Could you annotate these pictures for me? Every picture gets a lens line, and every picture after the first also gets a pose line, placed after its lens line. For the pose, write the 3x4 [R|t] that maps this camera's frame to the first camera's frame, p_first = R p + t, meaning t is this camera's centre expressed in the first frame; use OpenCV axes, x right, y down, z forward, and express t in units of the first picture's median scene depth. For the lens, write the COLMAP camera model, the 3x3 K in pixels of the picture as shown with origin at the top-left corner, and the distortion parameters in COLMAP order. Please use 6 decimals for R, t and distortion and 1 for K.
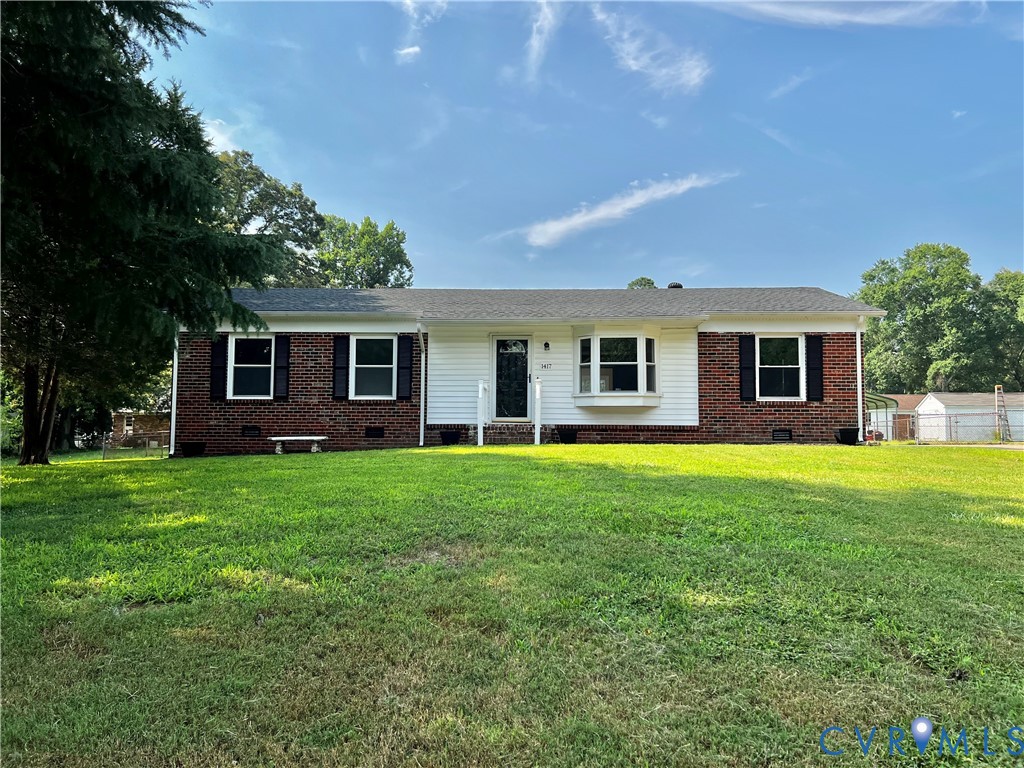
lens RADIAL K [[807.9, 0, 512.0], [0, 807.9, 384.0], [0, 0, 1]] dist [0.108713, -0.001356]
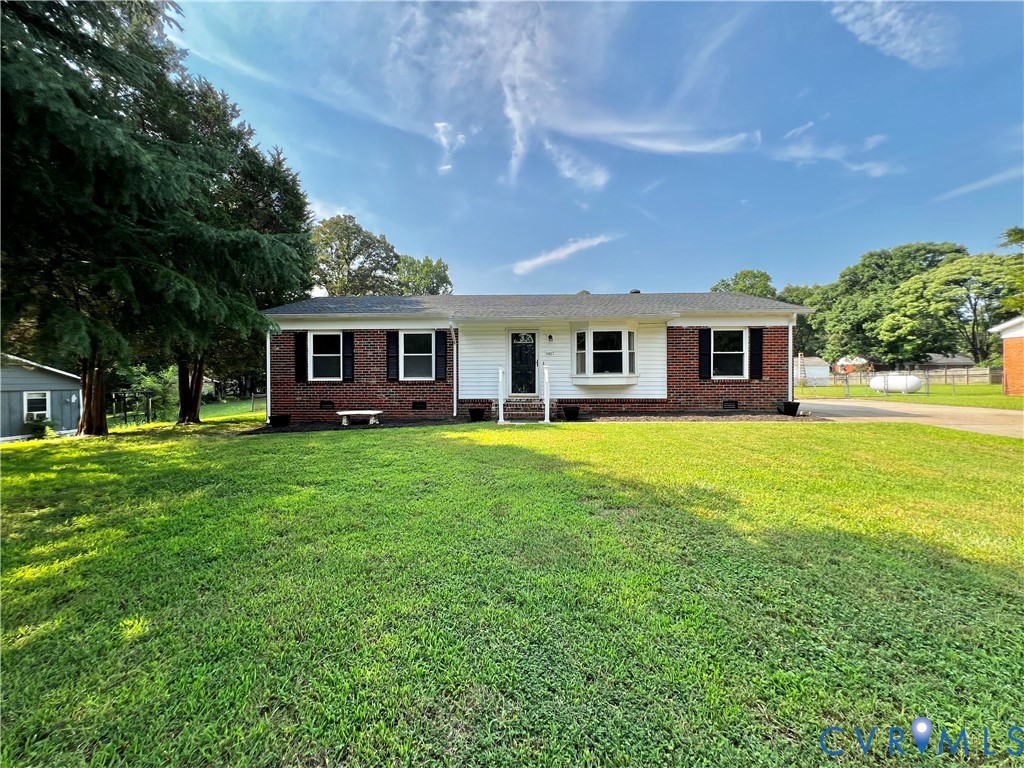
lens RADIAL K [[424.3, 0, 512.0], [0, 424.3, 384.0], [0, 0, 1]] dist [-0.000725, -0.000049]
pose [[0.999875, -0.011491, 0.010867, -0.026431], [0.010526, 0.996328, 0.084974, -0.032002], [-0.011803, -0.084849, 0.996324, 0.317702]]
